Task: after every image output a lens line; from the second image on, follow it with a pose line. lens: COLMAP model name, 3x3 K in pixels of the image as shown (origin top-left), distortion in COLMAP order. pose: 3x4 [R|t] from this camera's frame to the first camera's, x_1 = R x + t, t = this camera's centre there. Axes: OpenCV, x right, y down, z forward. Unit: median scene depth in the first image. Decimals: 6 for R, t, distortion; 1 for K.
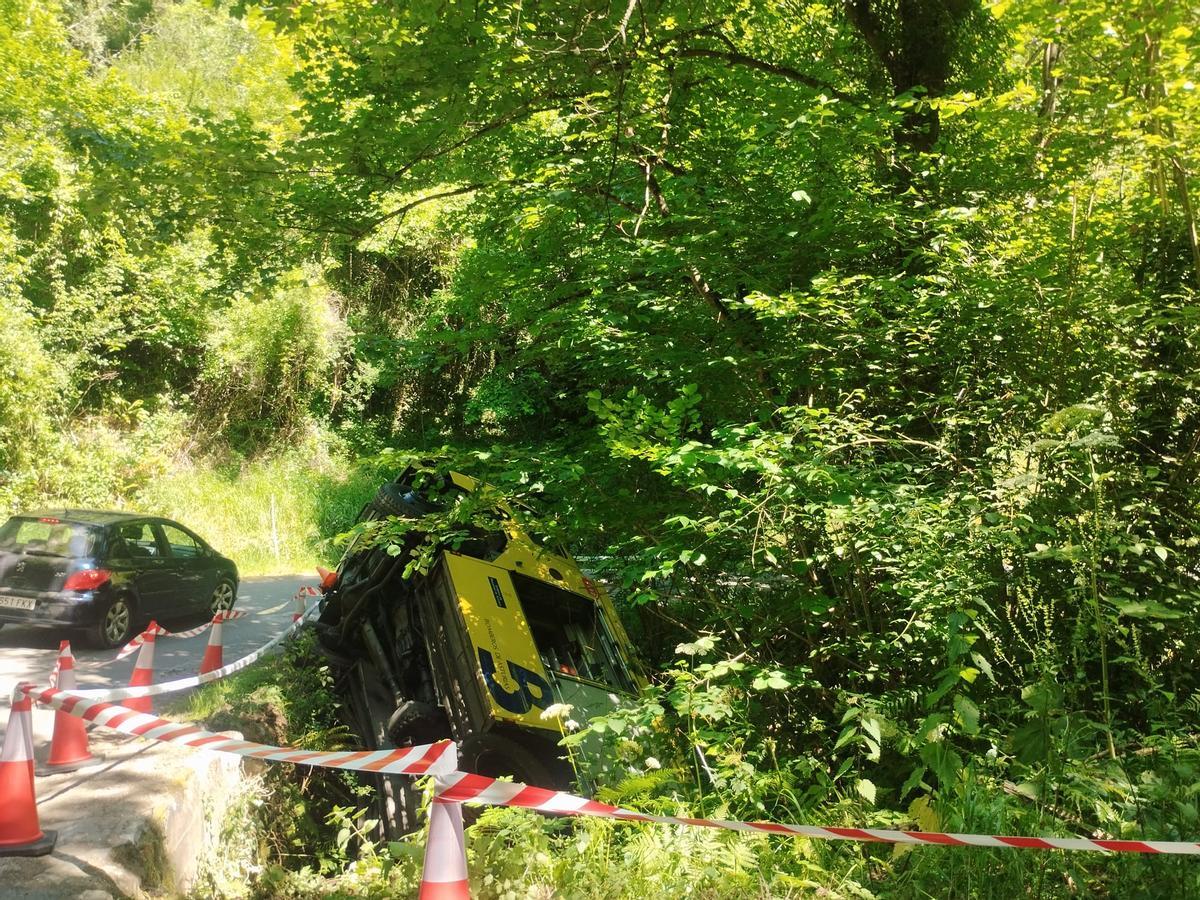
lens RADIAL K [[1040.4, 0, 600.0], [0, 1040.4, 450.0], [0, 0, 1]] dist [0.110531, -0.133452]
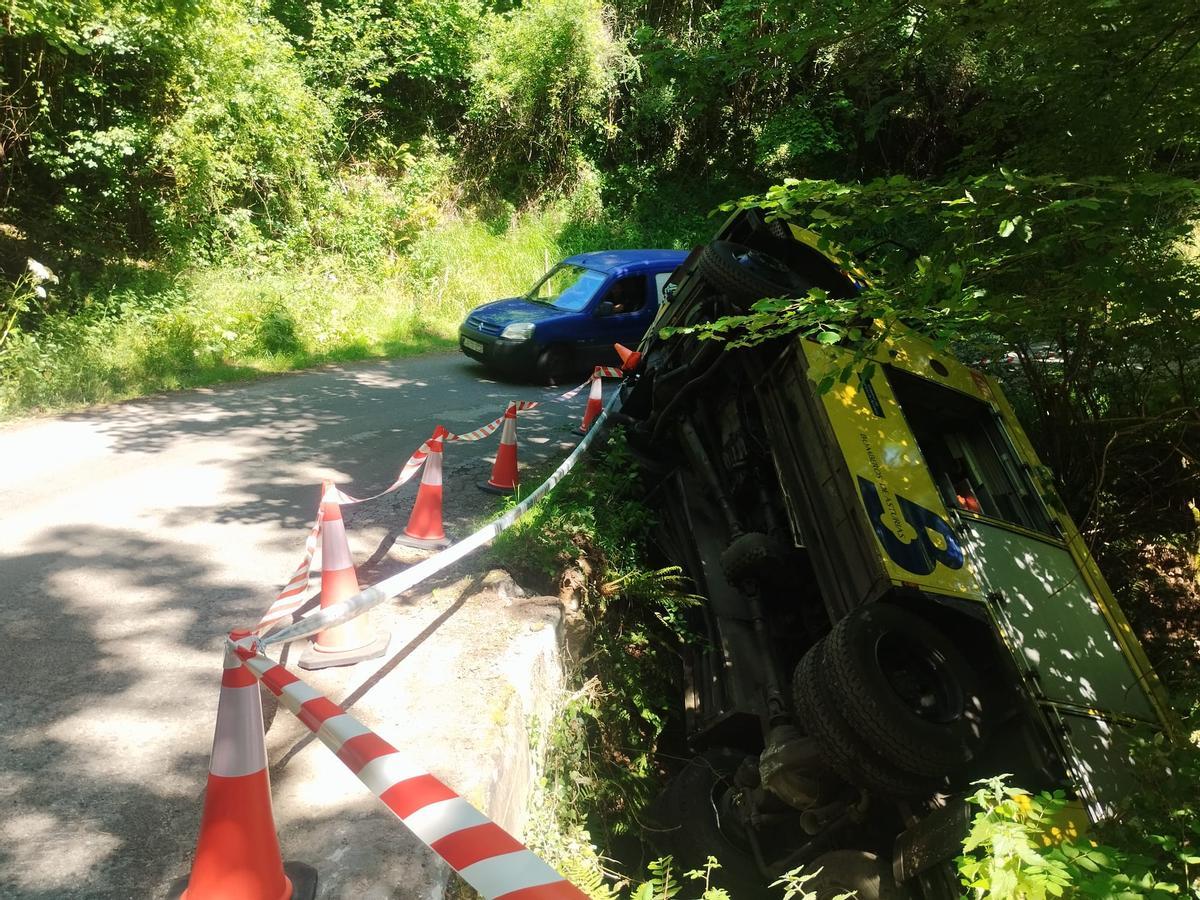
lens RADIAL K [[1010.8, 0, 602.2], [0, 1010.8, 444.1], [0, 0, 1]] dist [0.038958, -0.008017]
pose [[0.974422, 0.046171, -0.219930, -0.067944], [0.006718, 0.972245, 0.233869, 0.001783], [0.224624, -0.229365, 0.947067, 0.154409]]
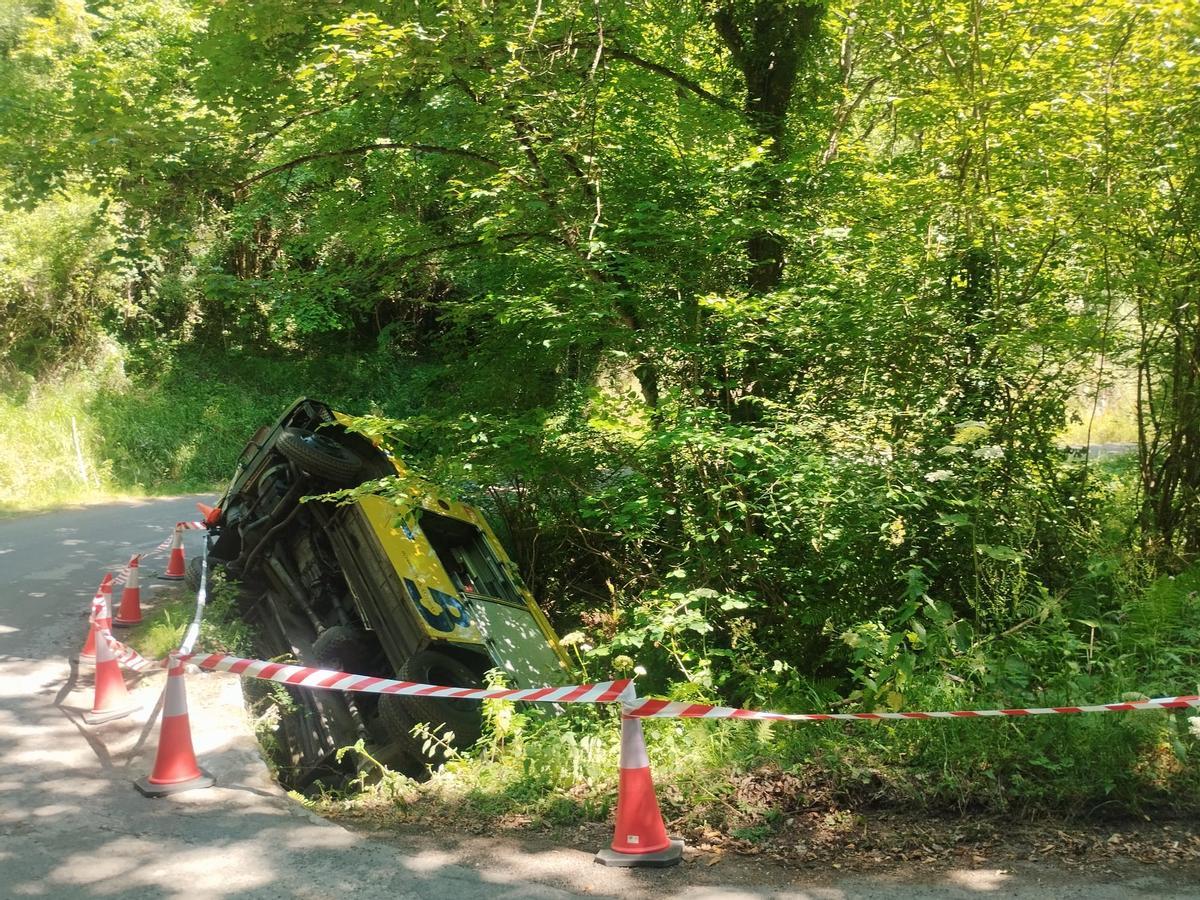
lens RADIAL K [[1058.8, 0, 601.9], [0, 1058.8, 429.2], [0, 0, 1]] dist [0.051127, -0.010877]
pose [[0.965364, -0.026502, 0.259557, -0.102454], [0.002000, 0.995550, 0.094214, -0.040779], [-0.260899, -0.090432, 0.961121, -0.078150]]
